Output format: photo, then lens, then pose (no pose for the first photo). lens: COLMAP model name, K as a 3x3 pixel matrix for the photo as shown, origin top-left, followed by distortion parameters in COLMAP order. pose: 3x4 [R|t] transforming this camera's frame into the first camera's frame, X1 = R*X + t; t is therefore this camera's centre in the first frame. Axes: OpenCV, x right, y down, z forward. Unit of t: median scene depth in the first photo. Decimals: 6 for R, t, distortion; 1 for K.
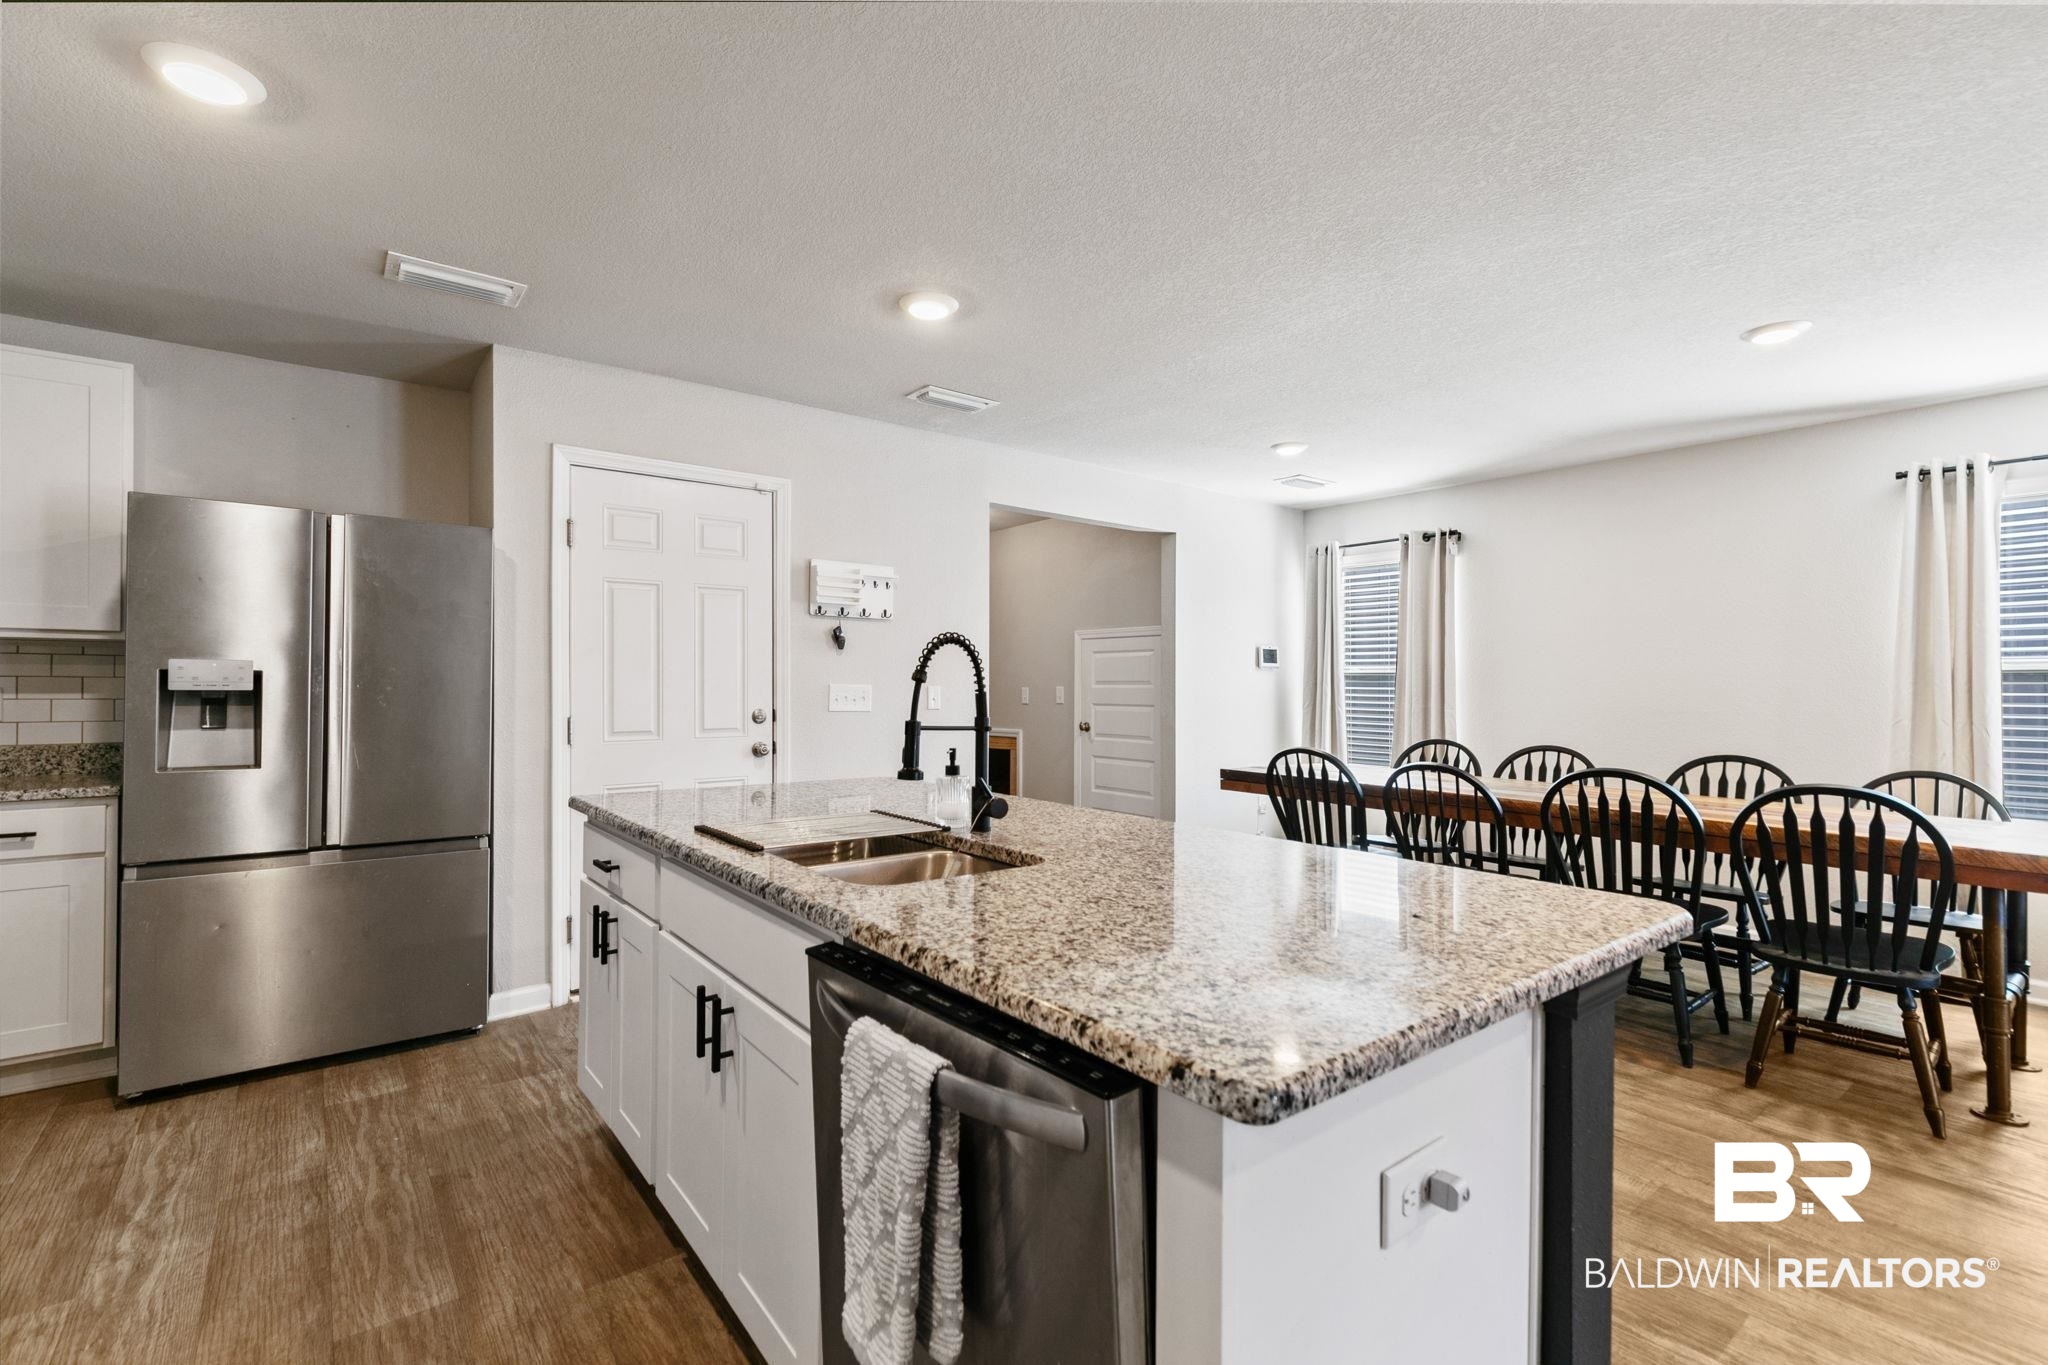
lens RADIAL K [[917.3, 0, 1024.2], [0, 917.3, 671.8], [0, 0, 1]] dist [0.008664, -0.003128]
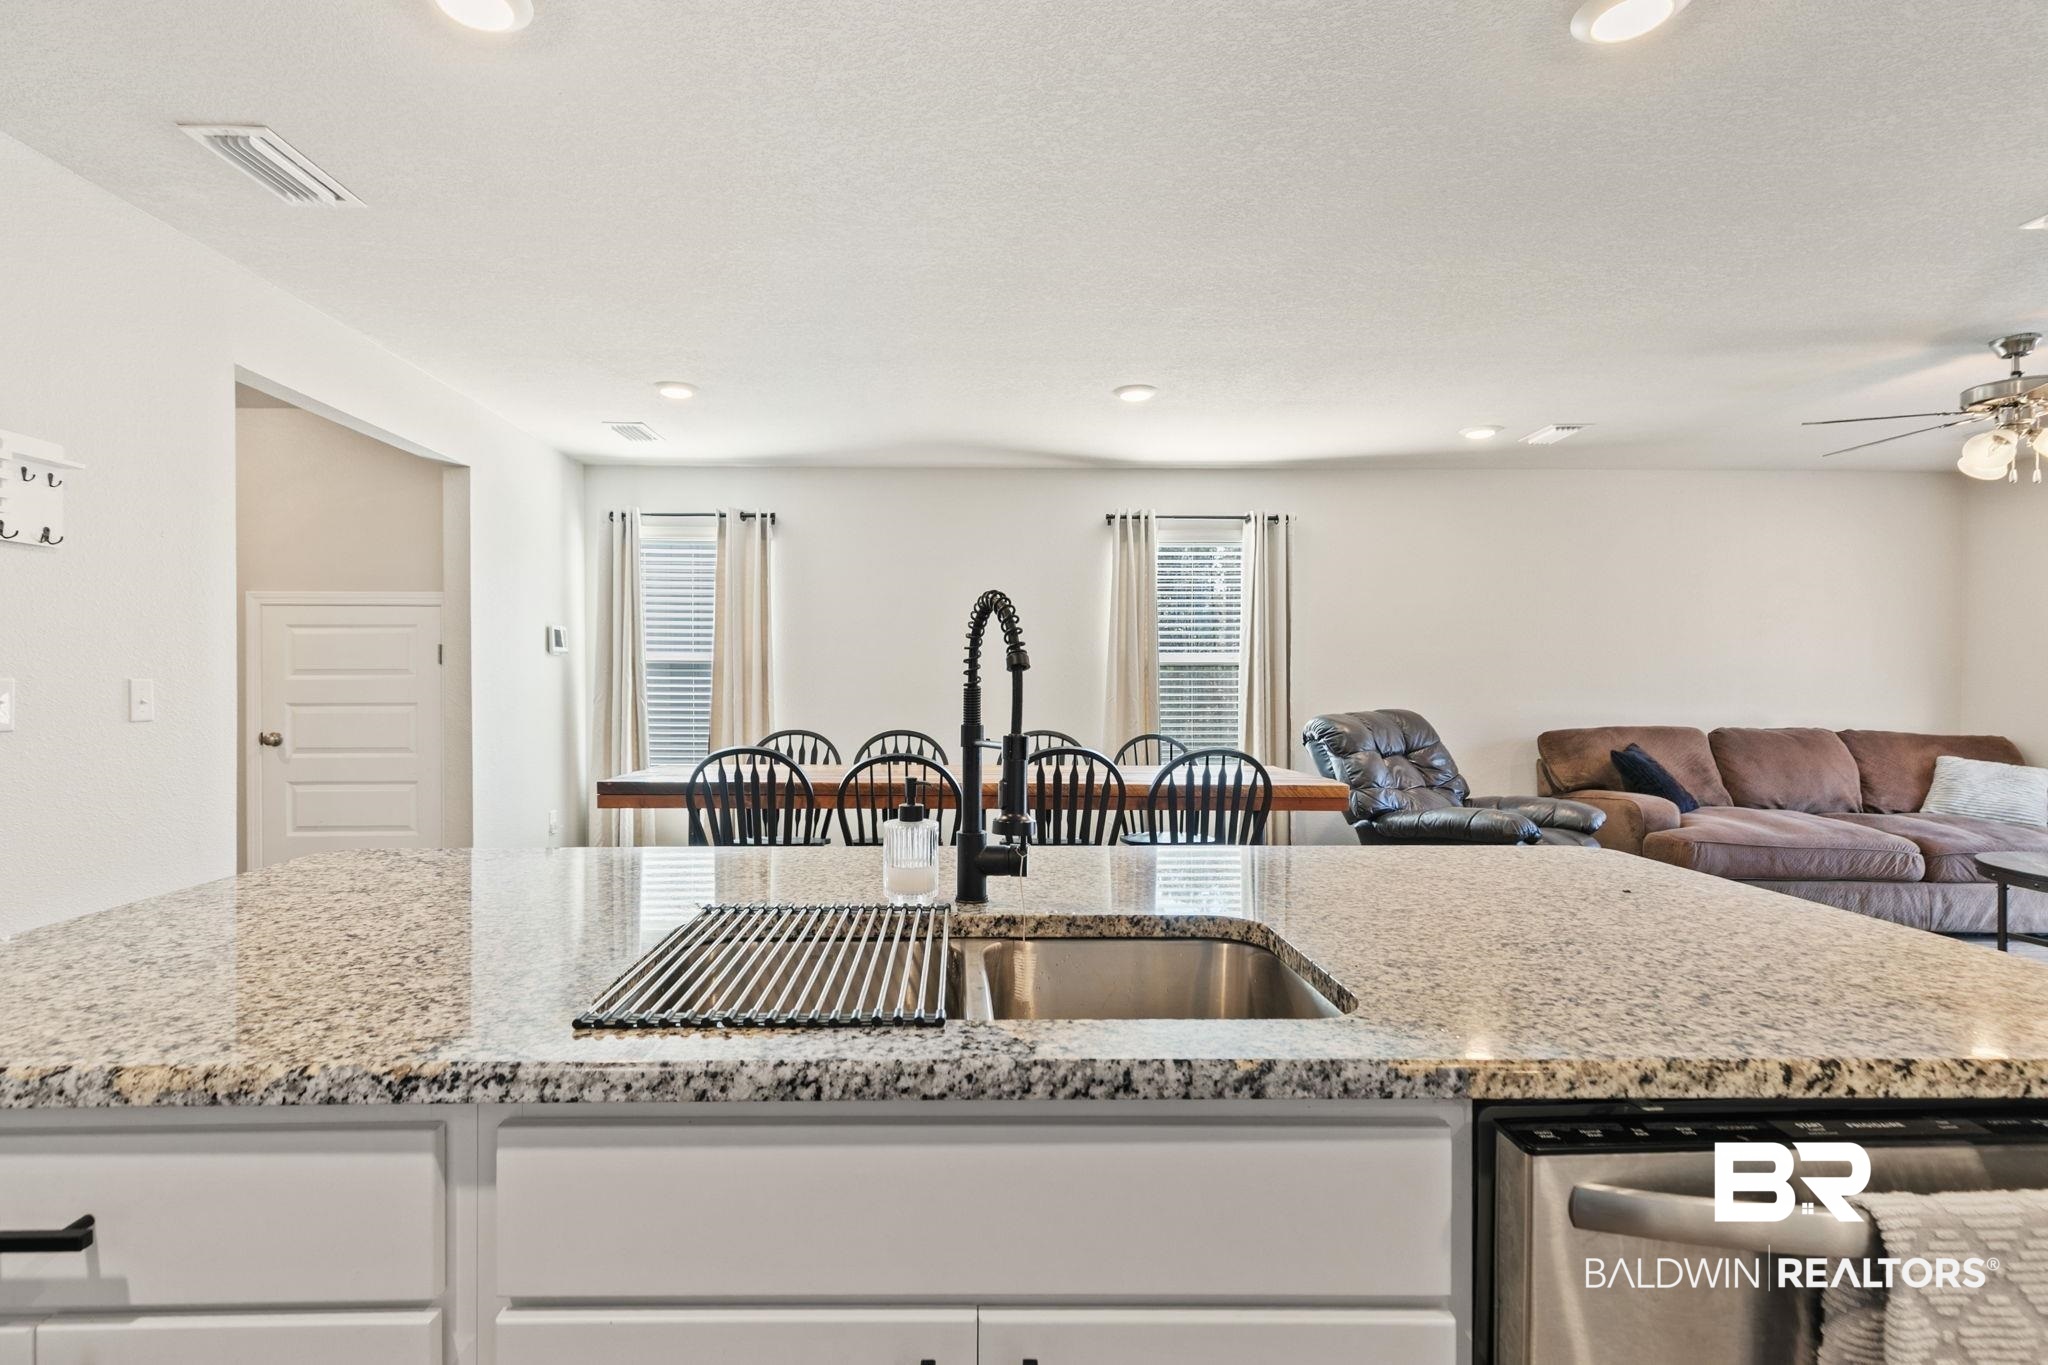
lens RADIAL K [[964.7, 0, 979.3], [0, 964.7, 671.1], [0, 0, 1]] dist [0.007378, -0.000957]
pose [[0.604753, -0.001670, 0.796411, -0.204560], [-0.007900, 0.999936, 0.008096, 0.002064], [-0.796374, -0.011188, 0.604701, 0.205530]]
